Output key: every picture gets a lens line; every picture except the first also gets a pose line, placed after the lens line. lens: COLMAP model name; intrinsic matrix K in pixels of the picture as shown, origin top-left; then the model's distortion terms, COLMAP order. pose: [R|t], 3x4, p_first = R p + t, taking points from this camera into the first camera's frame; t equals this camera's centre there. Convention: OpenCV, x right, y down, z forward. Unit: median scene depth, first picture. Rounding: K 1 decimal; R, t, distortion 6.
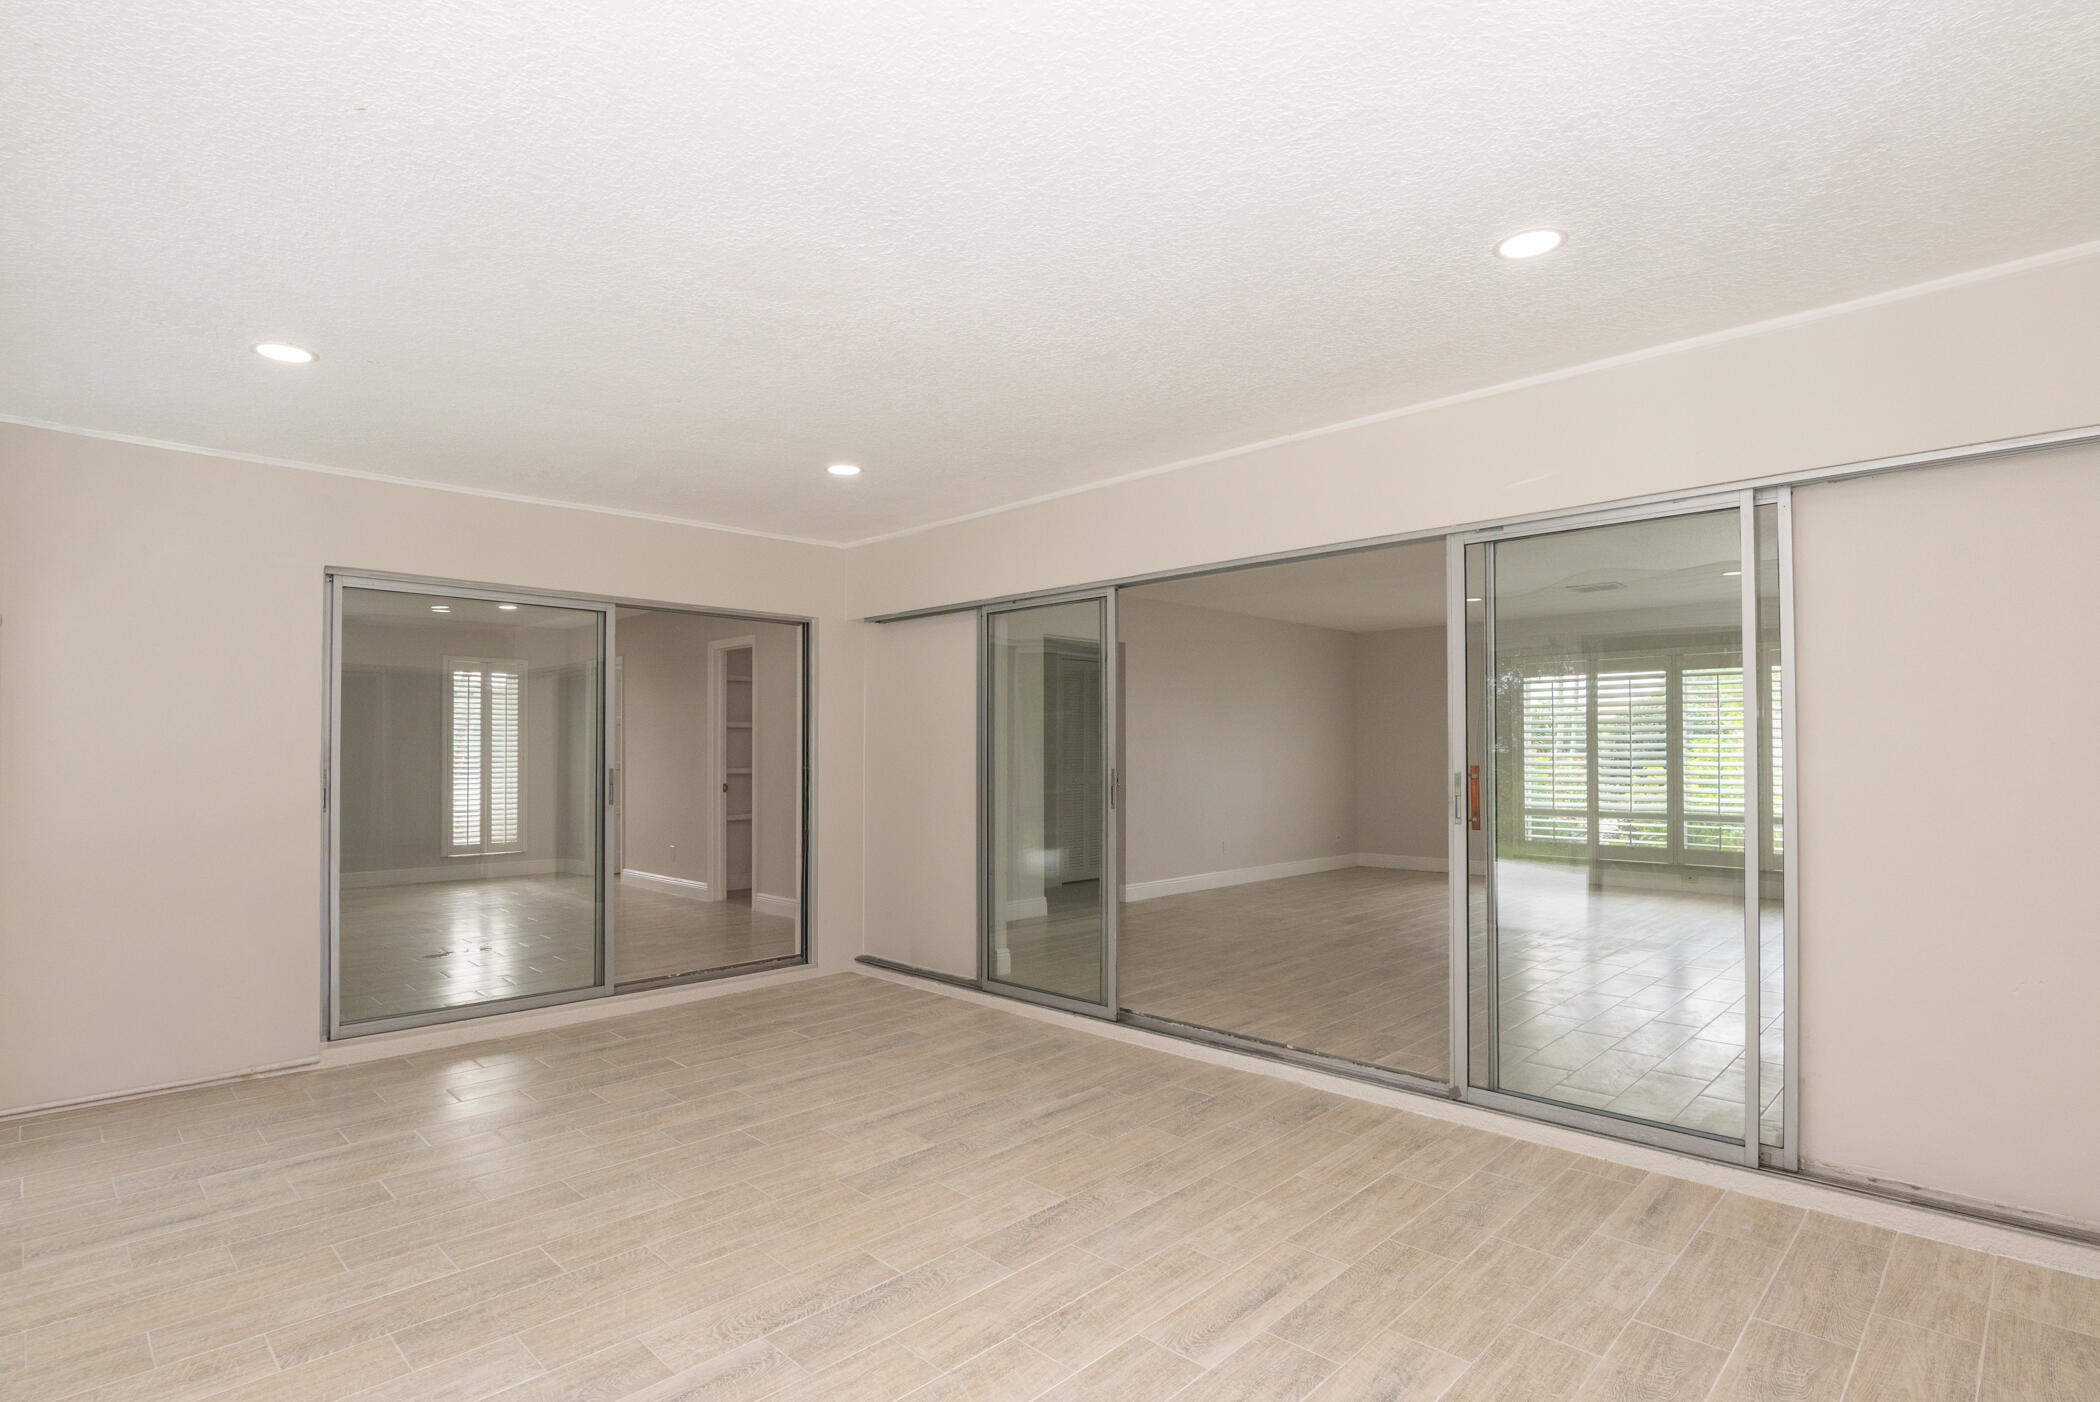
lens RADIAL K [[1040.6, 0, 1054.4], [0, 1040.6, 708.9], [0, 0, 1]] dist [-0.017559, -0.001666]
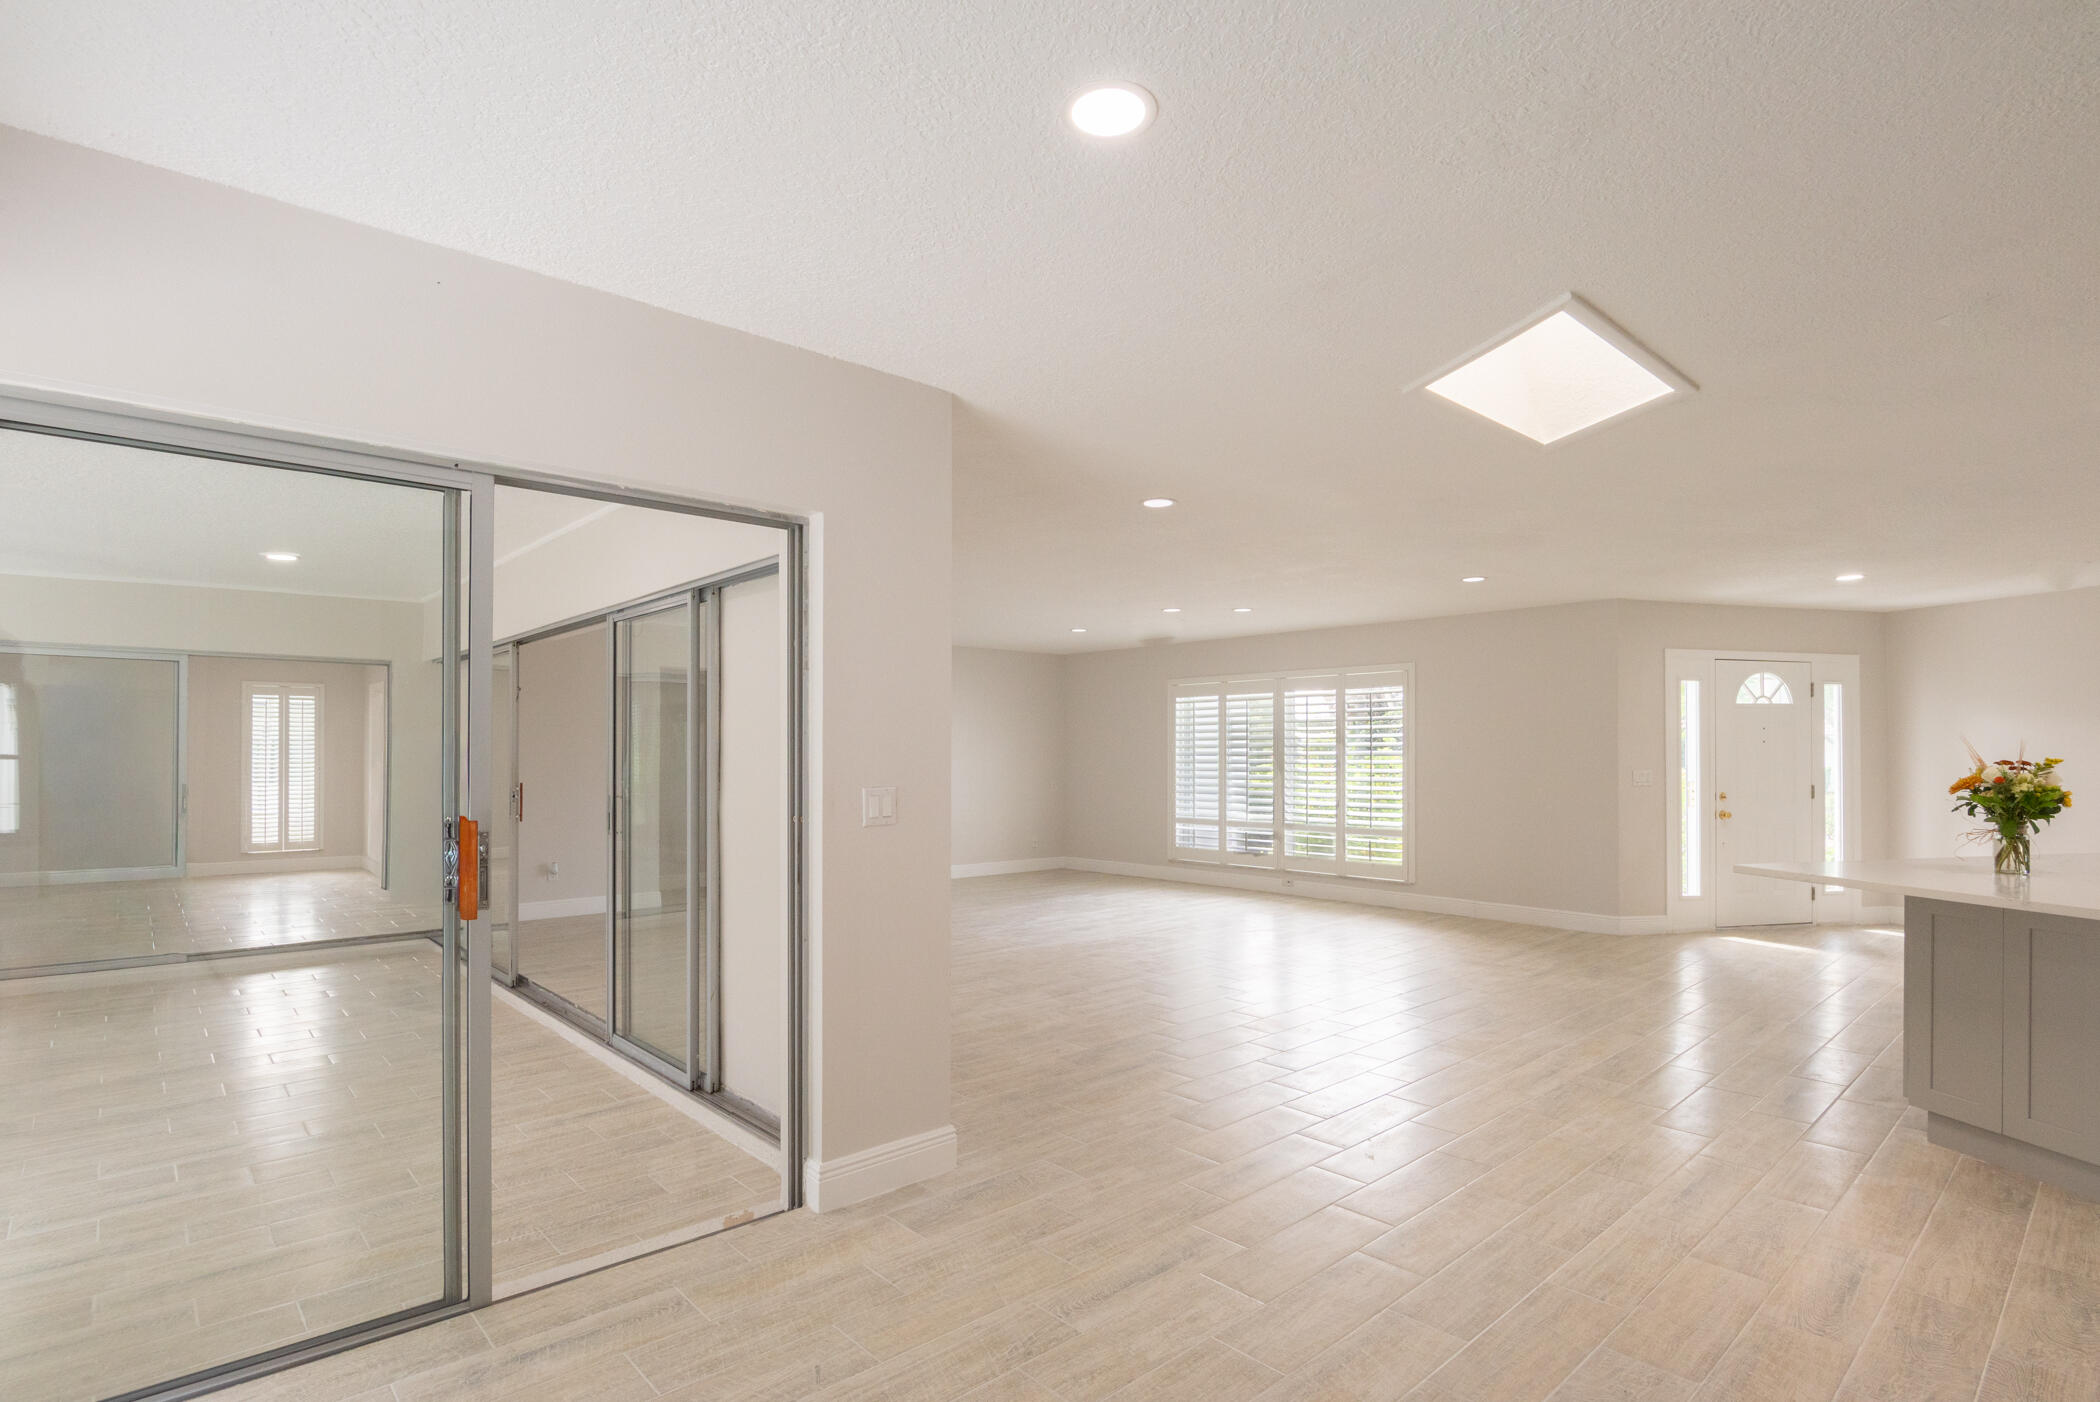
lens RADIAL K [[1031.7, 0, 1041.9], [0, 1031.7, 755.0], [0, 0, 1]] dist [-0.017863, -0.000980]
pose [[0.998082, 0.001551, -0.061890, 0.600029], [0.001112, 0.999075, 0.042976, -0.026632], [0.061900, -0.042962, 0.997157, -0.151001]]
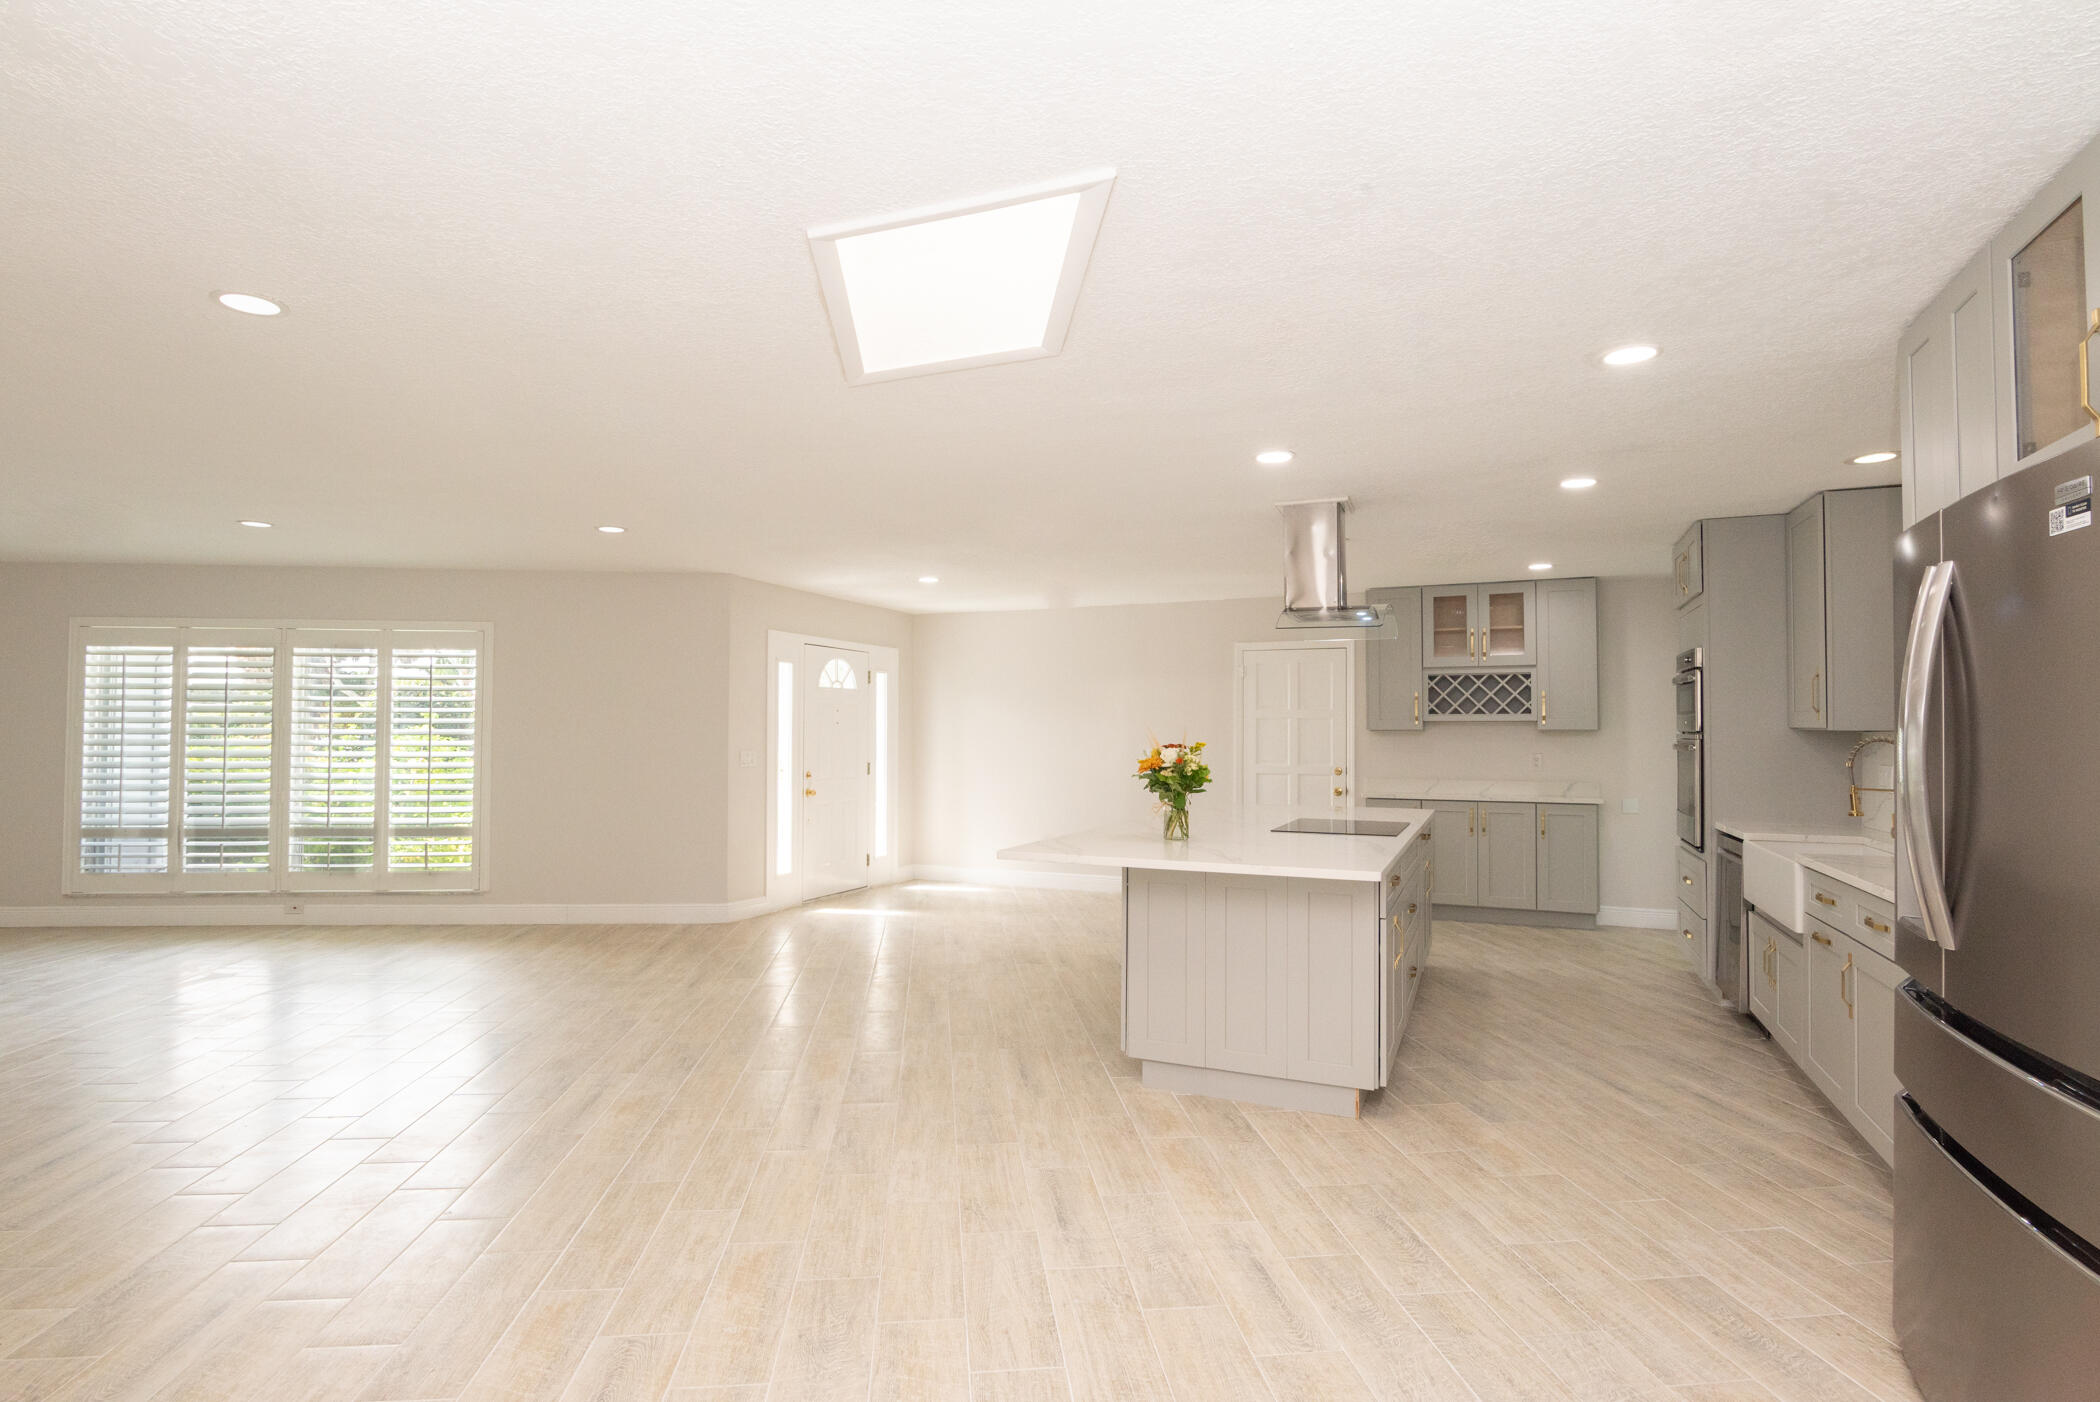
lens RADIAL K [[1040.6, 0, 1054.4], [0, 1040.6, 708.9], [0, 0, 1]] dist [-0.017559, -0.001666]
pose [[0.635506, 0.021786, 0.771789, 0.527502], [-0.037380, 0.999298, 0.002572, -0.021079], [-0.771191, -0.030484, 0.635874, 0.054800]]
